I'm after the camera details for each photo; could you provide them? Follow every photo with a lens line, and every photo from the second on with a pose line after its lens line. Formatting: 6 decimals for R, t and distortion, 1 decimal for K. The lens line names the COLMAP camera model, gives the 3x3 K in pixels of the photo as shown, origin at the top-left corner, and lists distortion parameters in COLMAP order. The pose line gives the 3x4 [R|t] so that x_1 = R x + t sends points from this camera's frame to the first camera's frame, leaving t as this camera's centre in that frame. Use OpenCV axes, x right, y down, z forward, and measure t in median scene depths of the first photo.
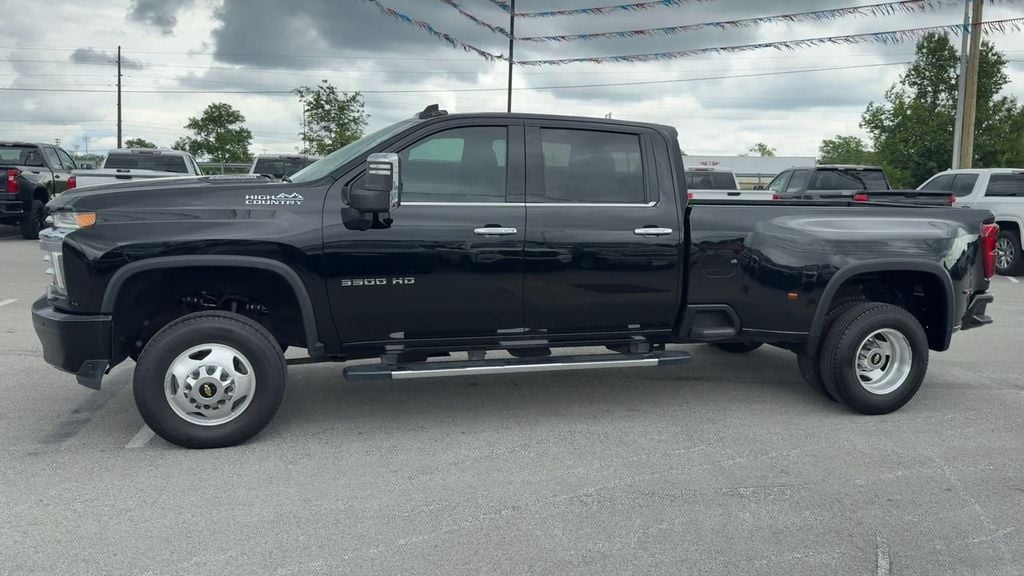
lens RADIAL K [[857.7, 0, 471.1], [0, 857.7, 280.9], [0, 0, 1]] dist [0.120726, -0.205716]
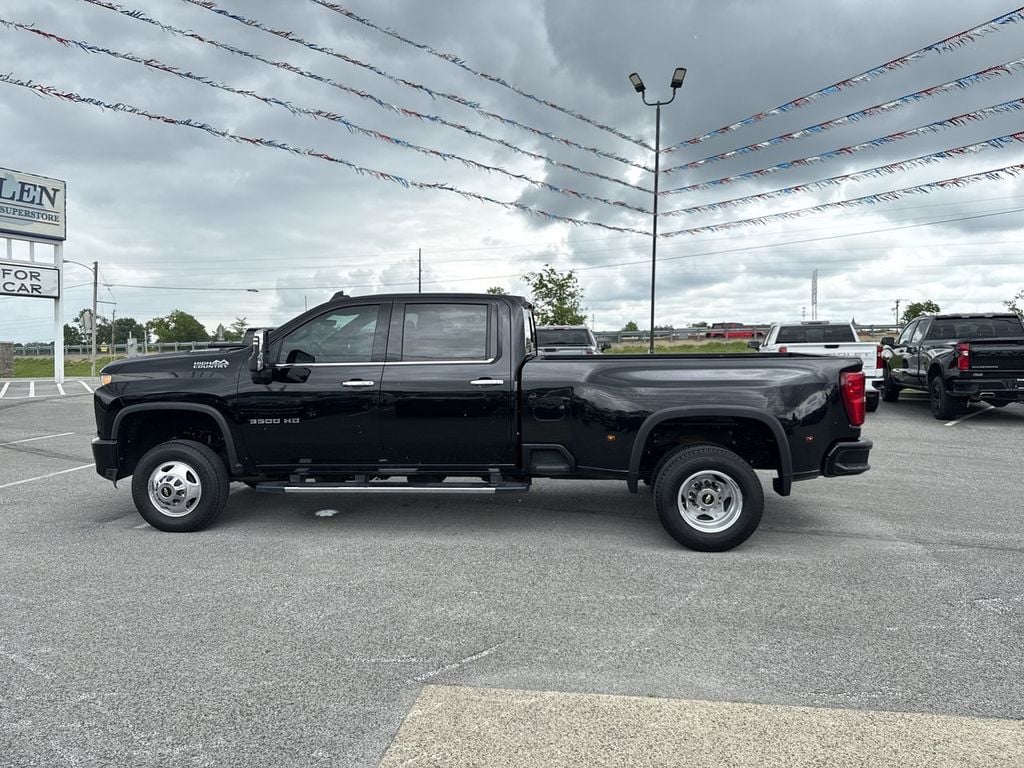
lens RADIAL K [[716.7, 0, 512.0], [0, 716.7, 384.0], [0, 0, 1]] dist [0.075185, -0.116646]
pose [[0.903939, -0.011114, -0.427518, 0.686344], [-0.012922, 0.998496, -0.053281, -0.001763], [0.427467, 0.053687, 0.902436, 0.097673]]
